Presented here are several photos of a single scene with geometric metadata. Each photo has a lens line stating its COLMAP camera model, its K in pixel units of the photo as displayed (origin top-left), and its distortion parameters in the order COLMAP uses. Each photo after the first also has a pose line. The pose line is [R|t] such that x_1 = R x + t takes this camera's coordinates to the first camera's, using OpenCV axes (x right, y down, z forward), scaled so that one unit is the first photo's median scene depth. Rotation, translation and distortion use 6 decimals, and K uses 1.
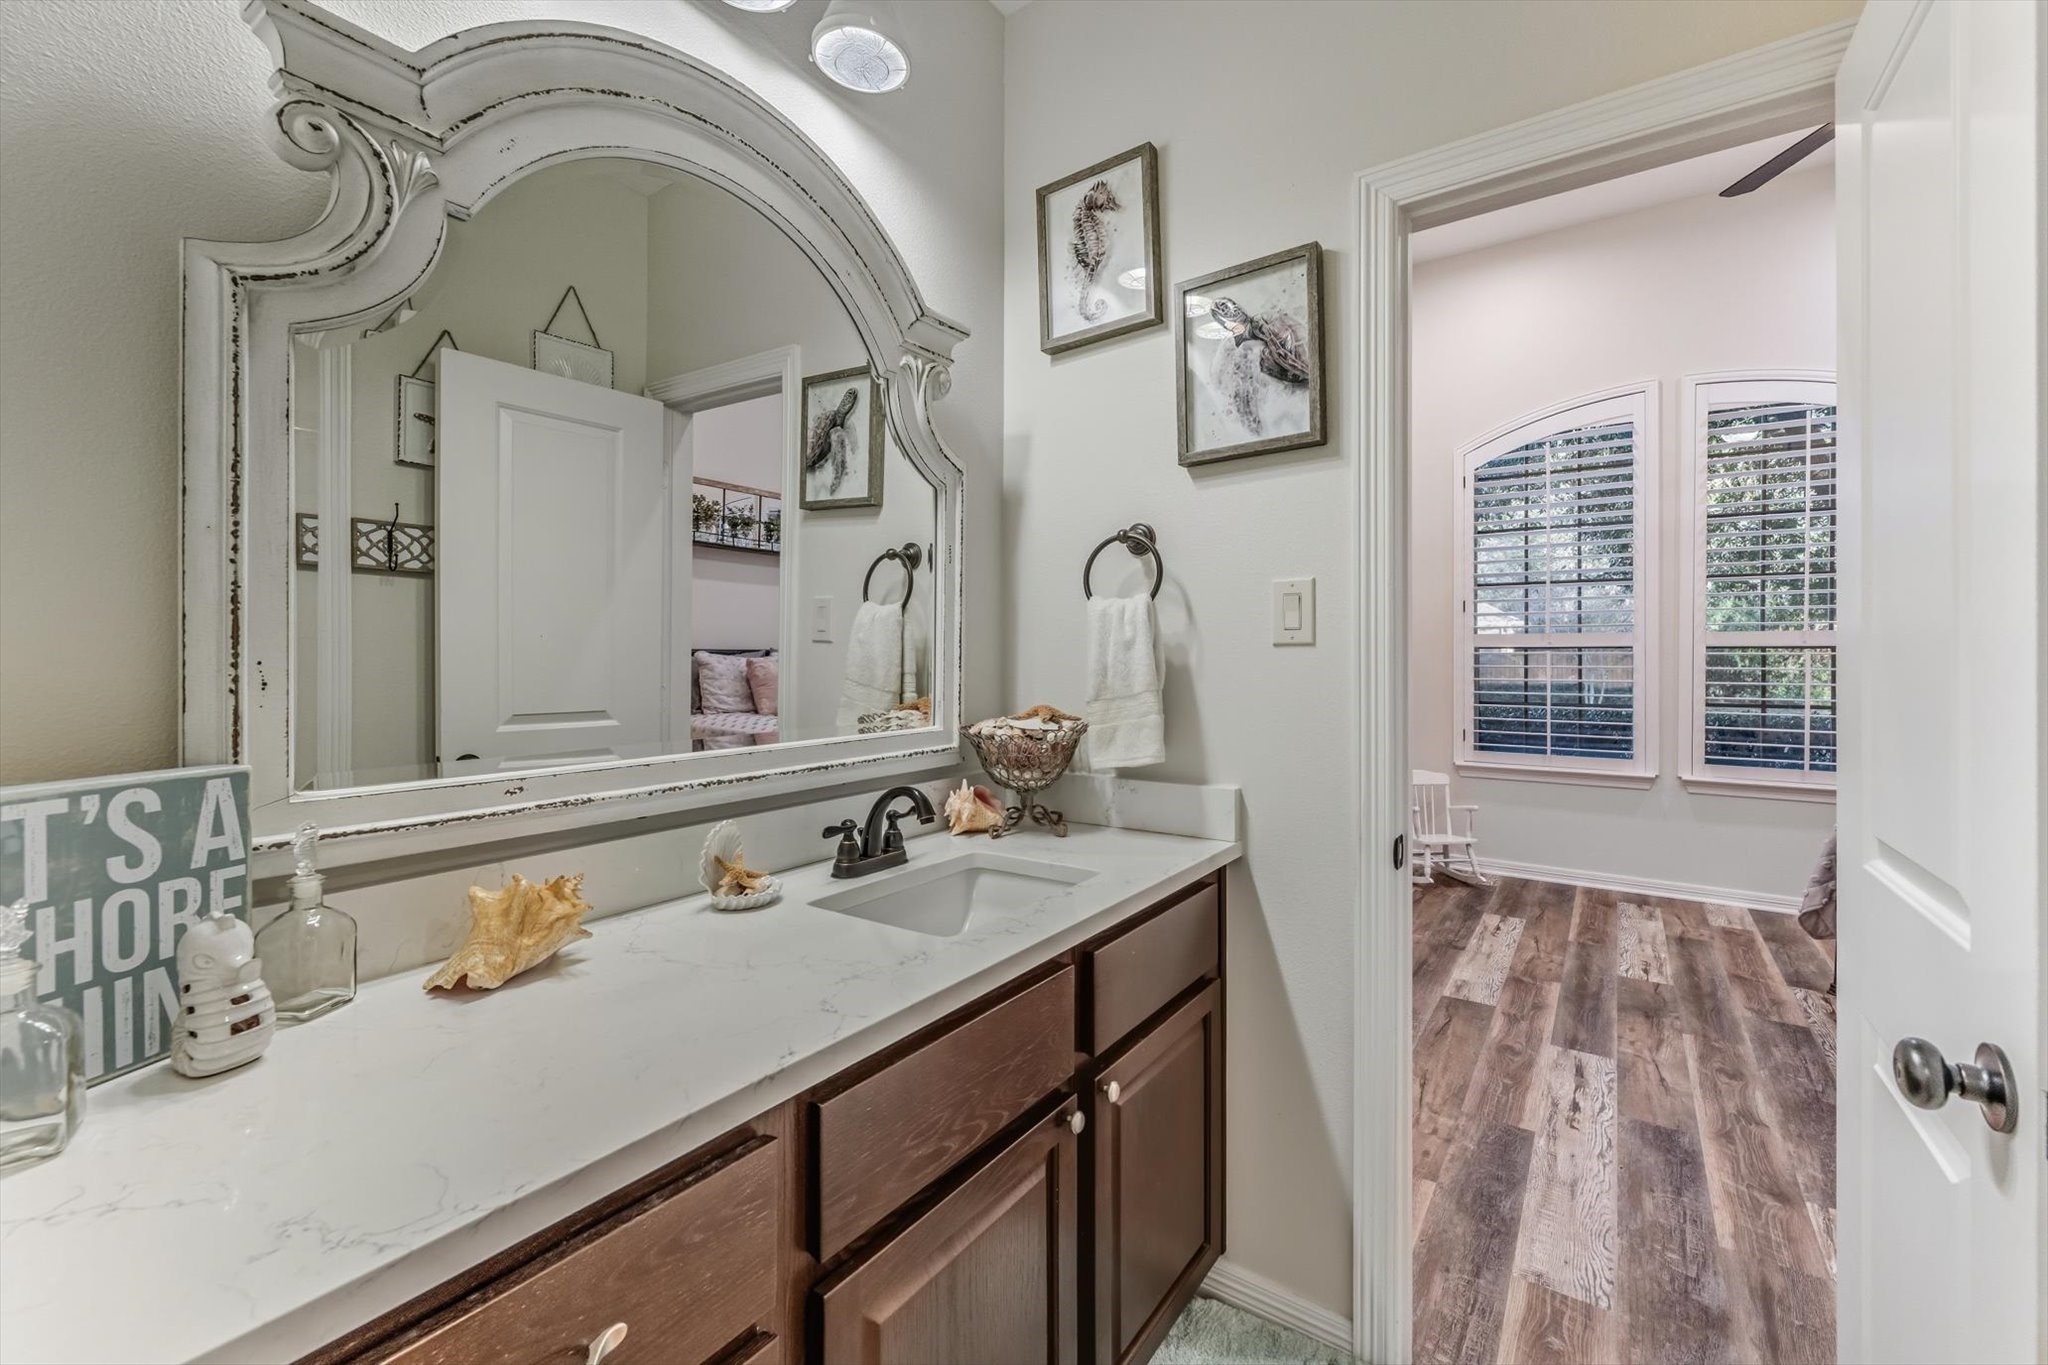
lens RADIAL K [[846.8, 0, 1053.6], [0, 846.8, 658.7], [0, 0, 1]] dist [0.001233, 0.000587]
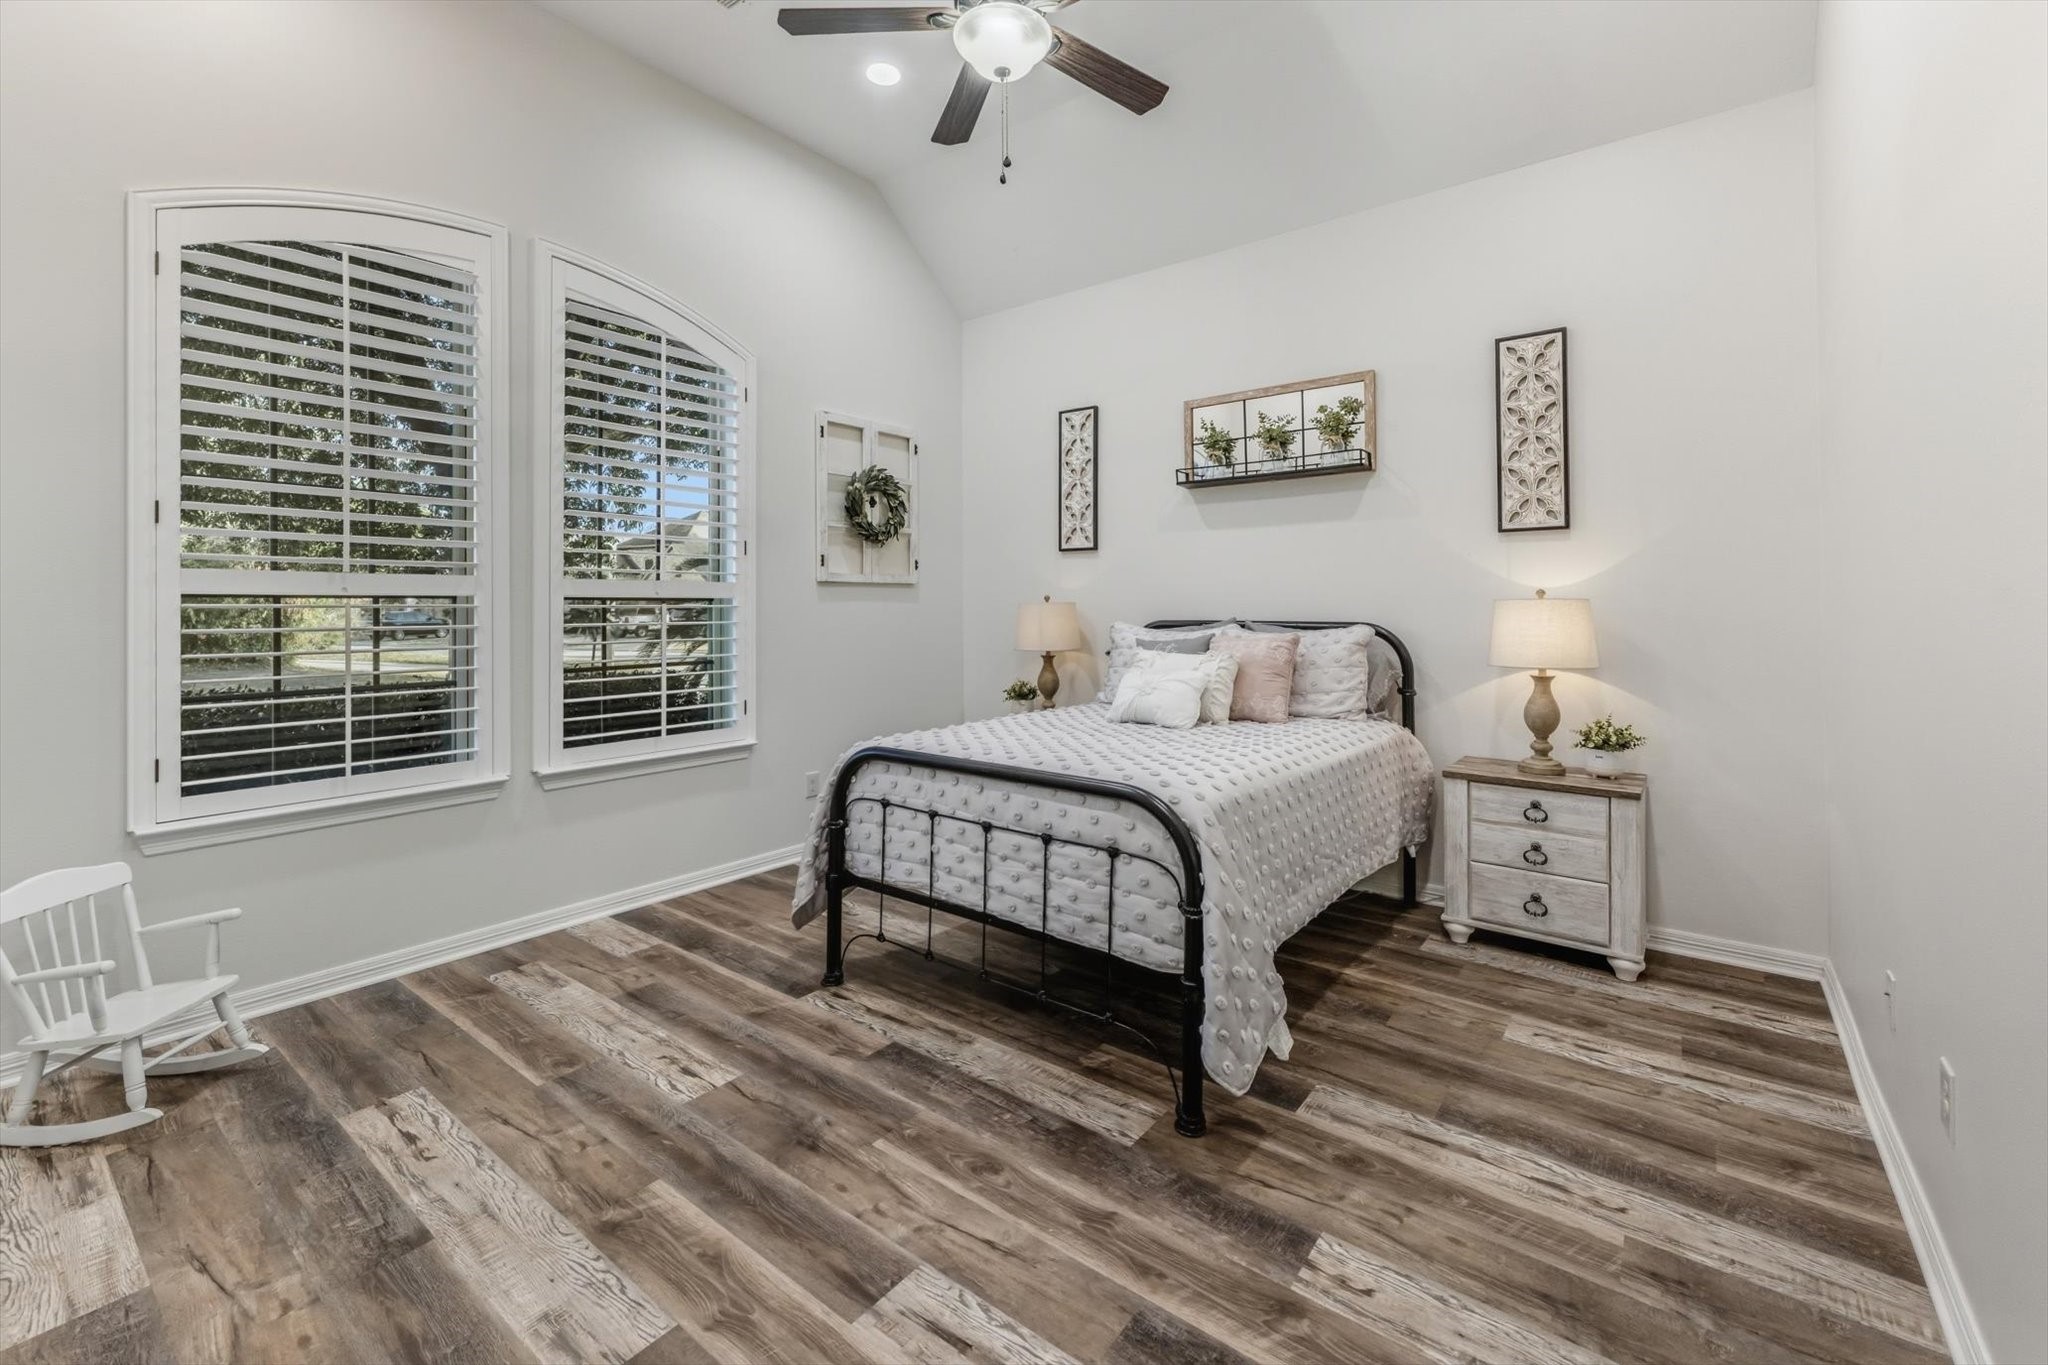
lens RADIAL K [[846.8, 0, 1023.1], [0, 846.8, 593.7], [0, 0, 1]] dist [0.001233, 0.000587]
pose [[0.070014, 0.011708, 0.997477, 0.119988], [0.008054, 0.999892, -0.012302, -0.017385], [-0.997514, 0.008895, 0.069912, 2.302331]]
